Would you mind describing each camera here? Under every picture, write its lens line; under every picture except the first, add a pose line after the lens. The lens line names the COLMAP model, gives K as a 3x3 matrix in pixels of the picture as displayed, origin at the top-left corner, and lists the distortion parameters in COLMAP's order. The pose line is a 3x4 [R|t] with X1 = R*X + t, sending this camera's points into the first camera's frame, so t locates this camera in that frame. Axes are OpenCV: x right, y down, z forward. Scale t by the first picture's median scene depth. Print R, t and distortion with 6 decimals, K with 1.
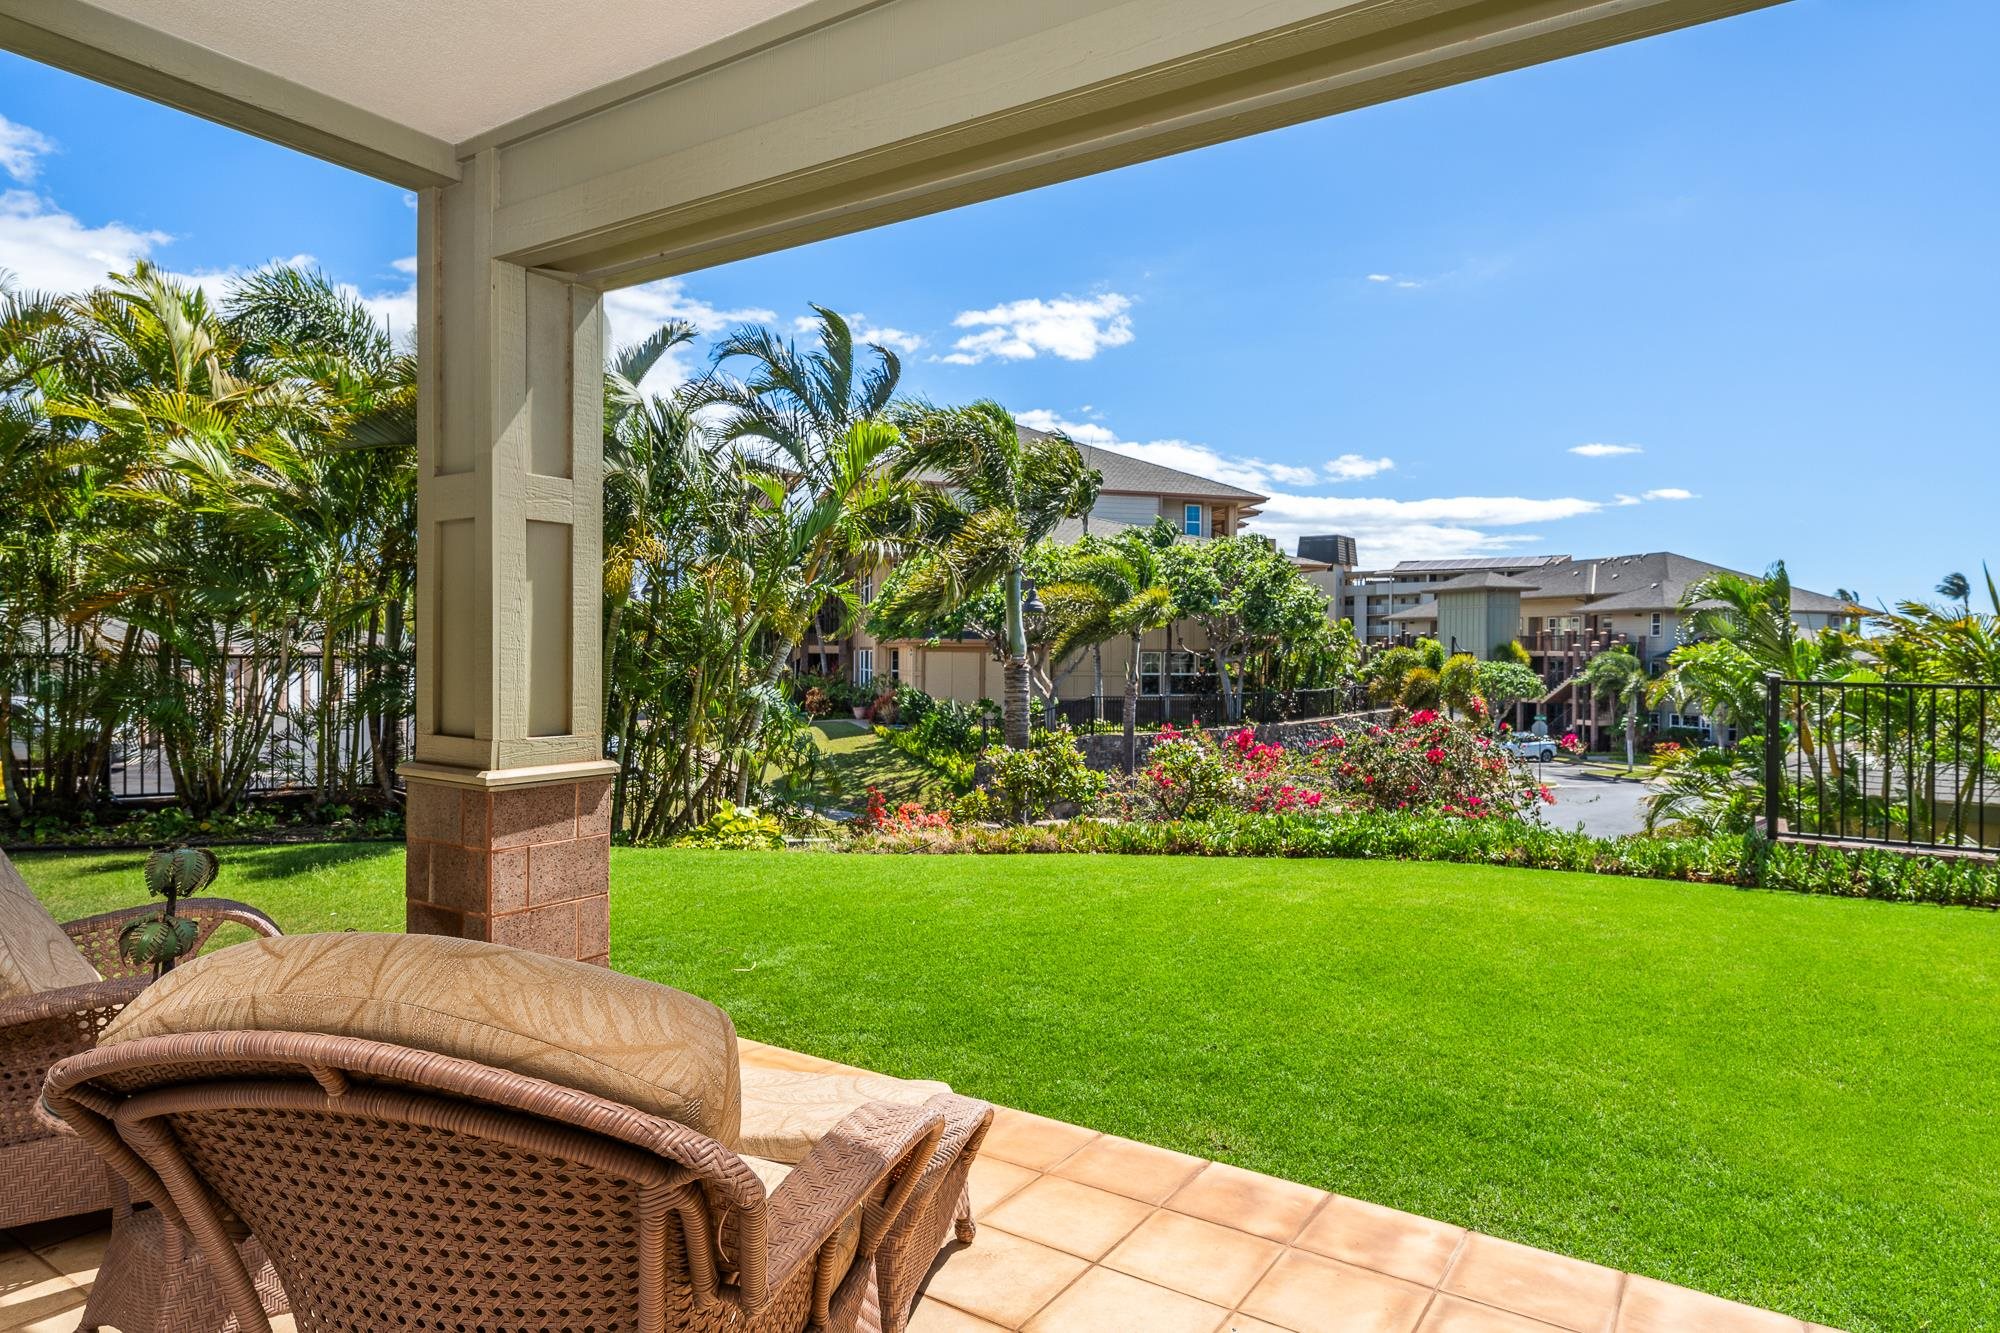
lens RADIAL K [[1177.1, 0, 1005.4], [0, 1177.1, 662.7], [0, 0, 1]] dist [0.001237, 0.000272]
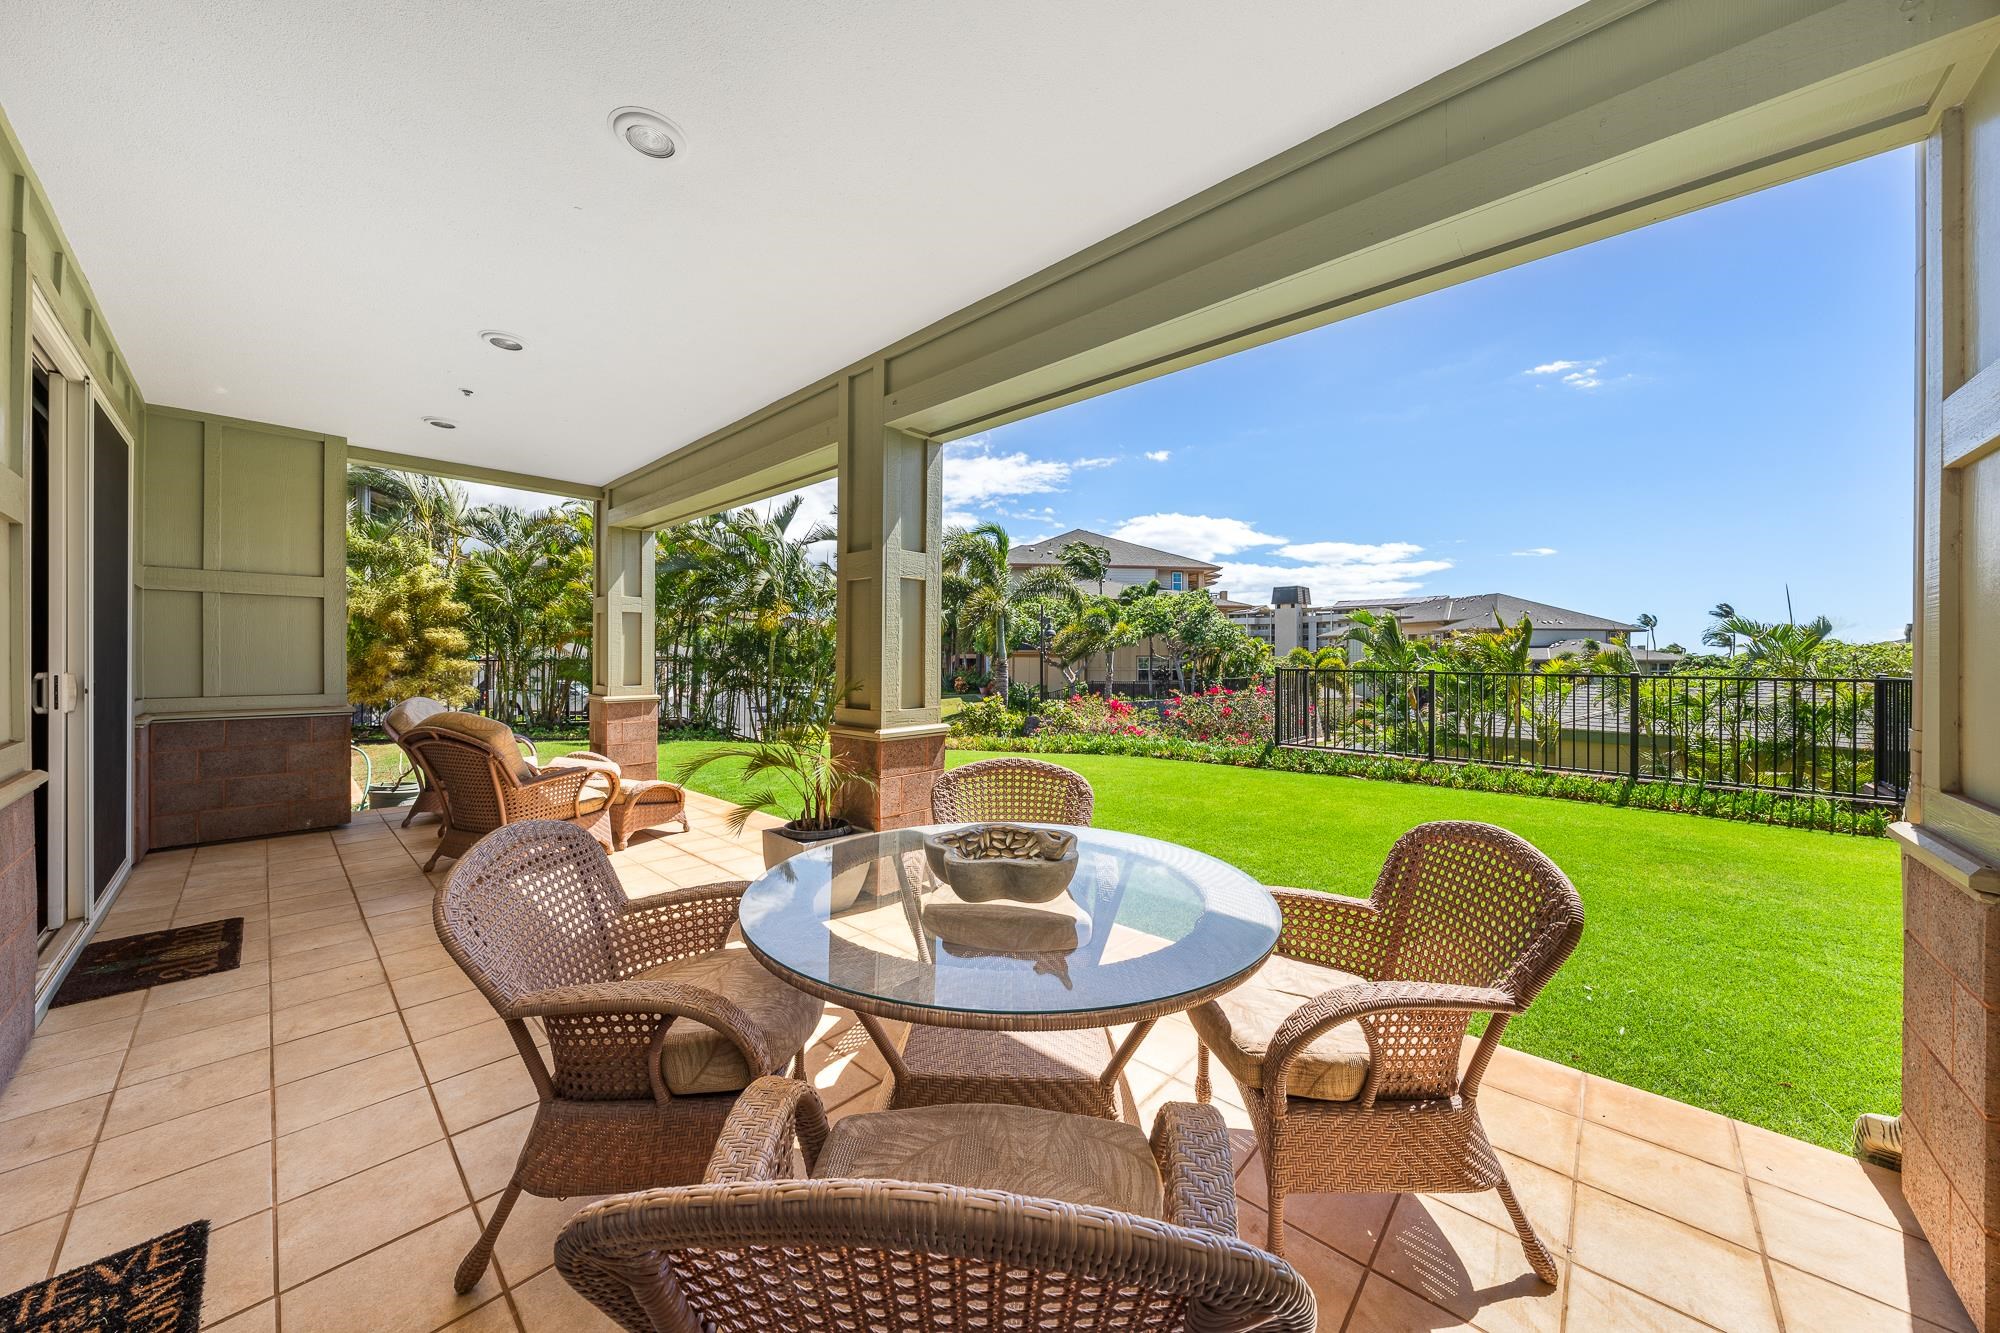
lens RADIAL K [[675.9, 0, 1003.7], [0, 675.9, 658.8], [0, 0, 1]] dist [-0.002371, -0.000131]
pose [[0.990706, -0.003991, -0.135959, 0.058088], [0.003016, 0.999968, -0.007377, 0.000967], [0.135984, 0.006898, 0.990687, -0.039963]]
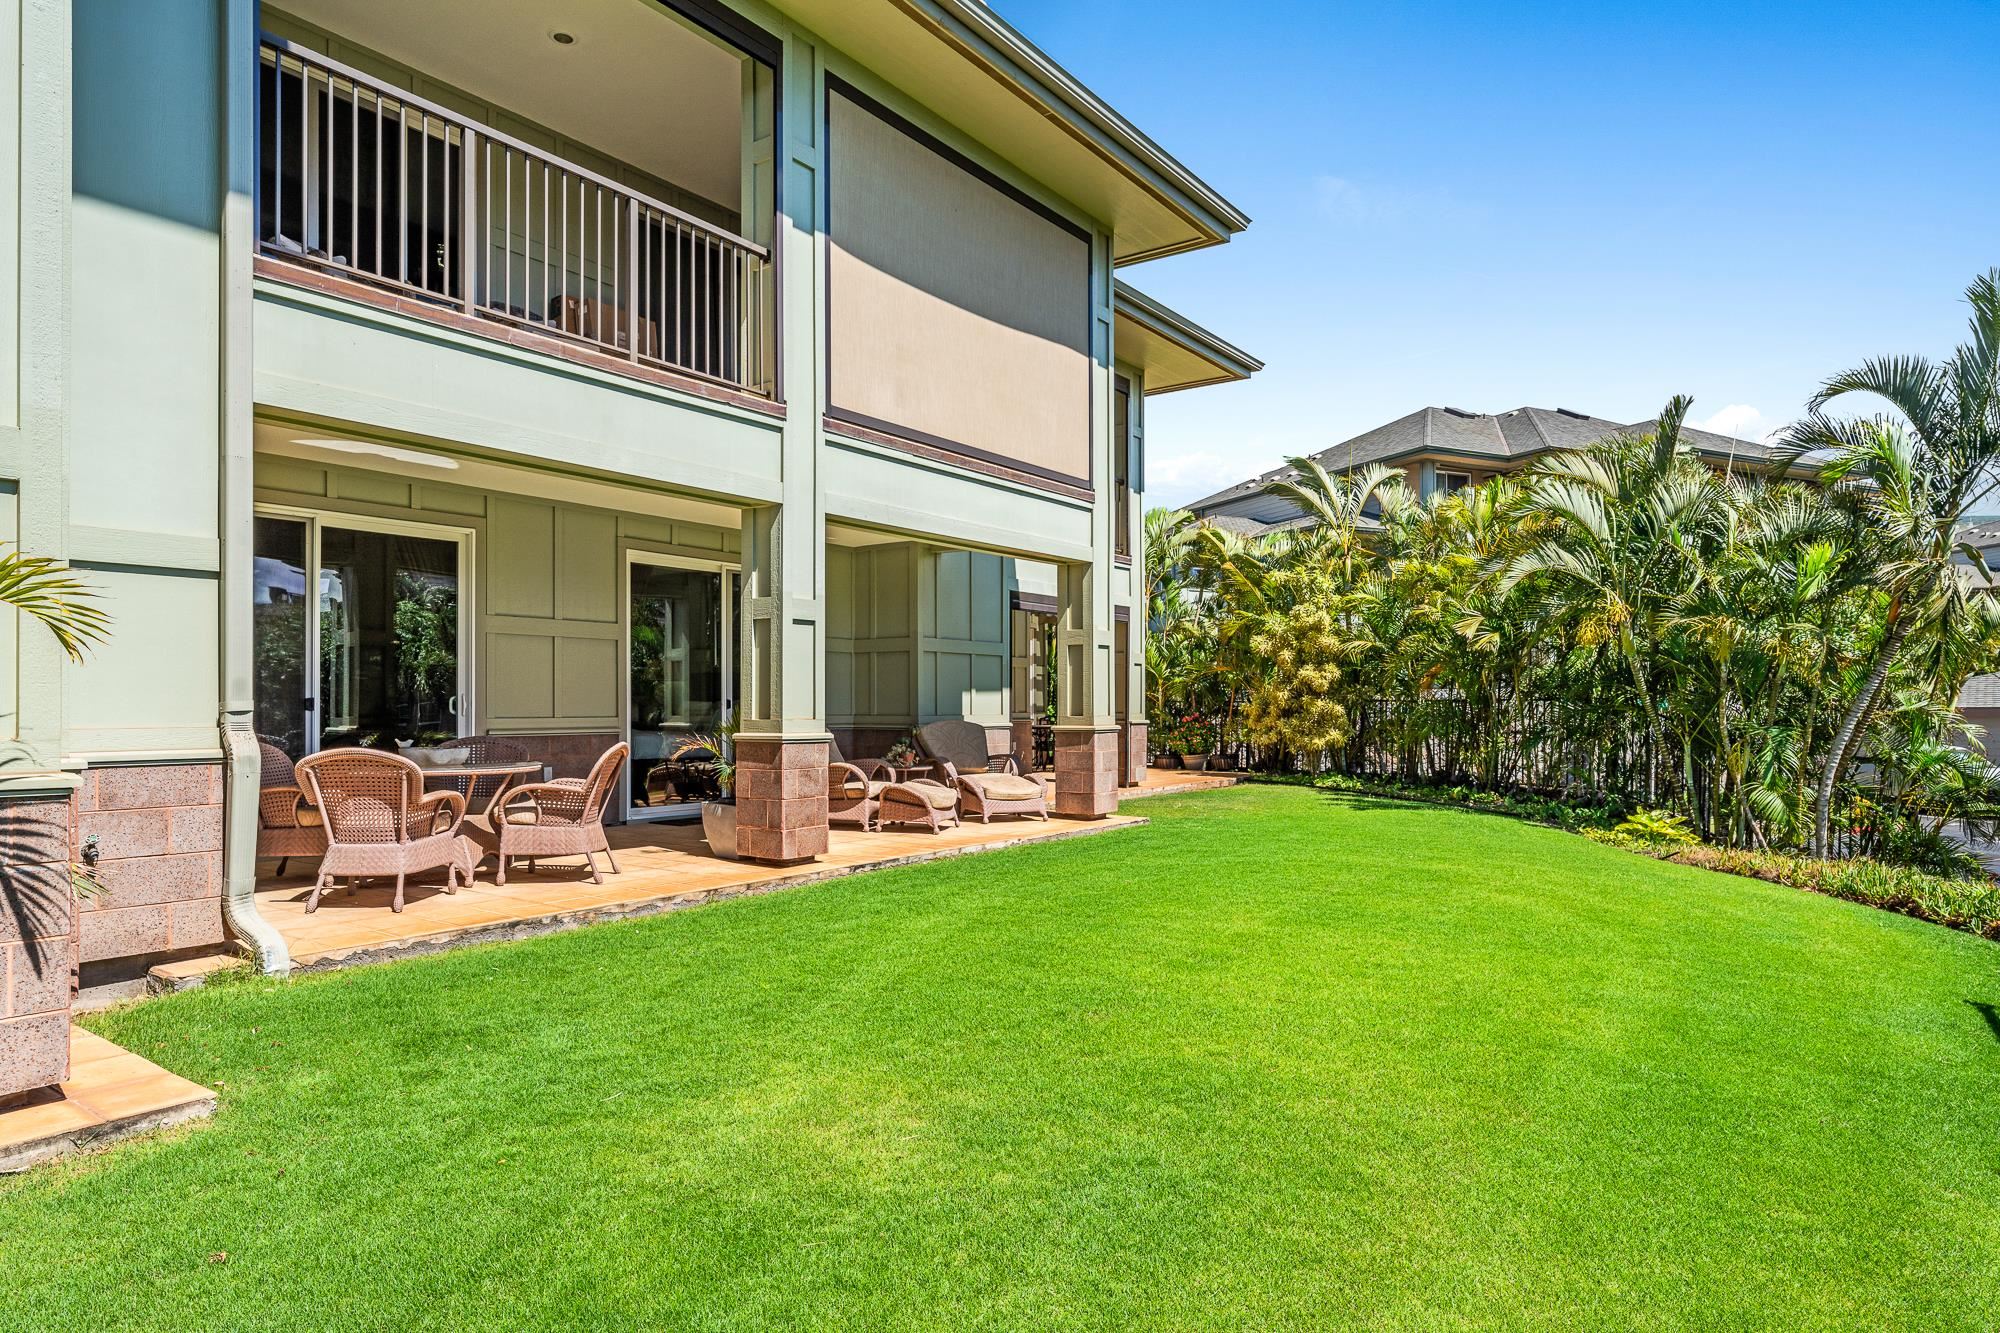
lens RADIAL K [[1189.4, 0, 999.7], [0, 1189.4, 702.5], [0, 0, 1]] dist [0.004882, 0.000096]
pose [[-0.019972, -0.012248, -0.999726, 0.205213], [-0.007132, 0.999901, -0.012107, 0.005298], [0.999775, 0.006888, -0.020058, 0.069038]]
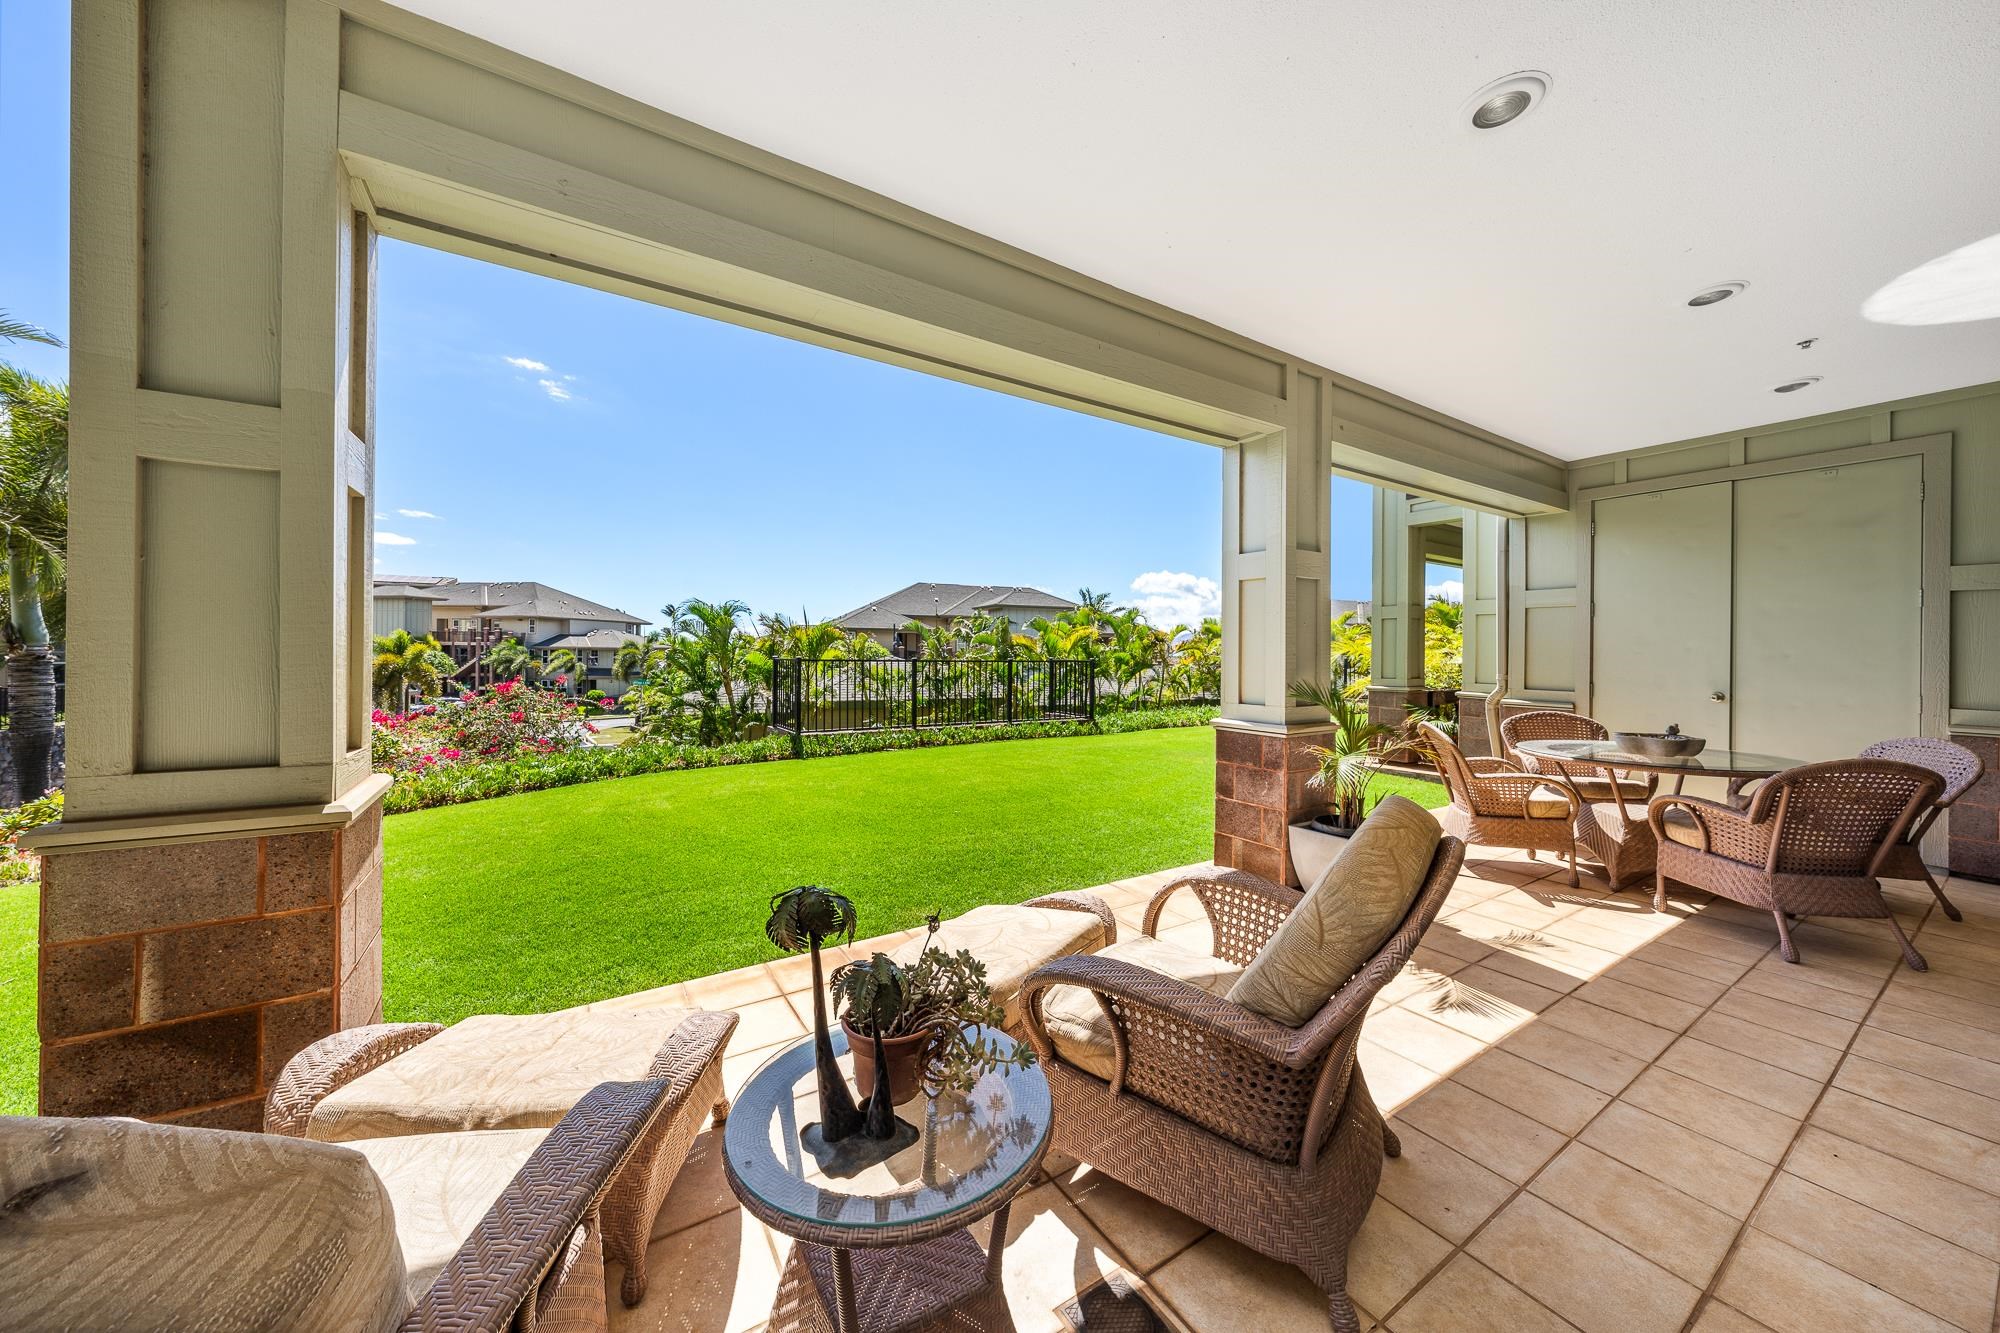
lens RADIAL K [[663.1, 0, 1010.2], [0, 663.1, 651.9], [0, 0, 1]] dist [-0.001870, -0.000107]
pose [[0.412080, -0.006577, 0.911124, -0.051137], [0.002740, 0.999978, 0.005980, -0.000680], [-0.911144, 0.000032, 0.412089, 0.032729]]
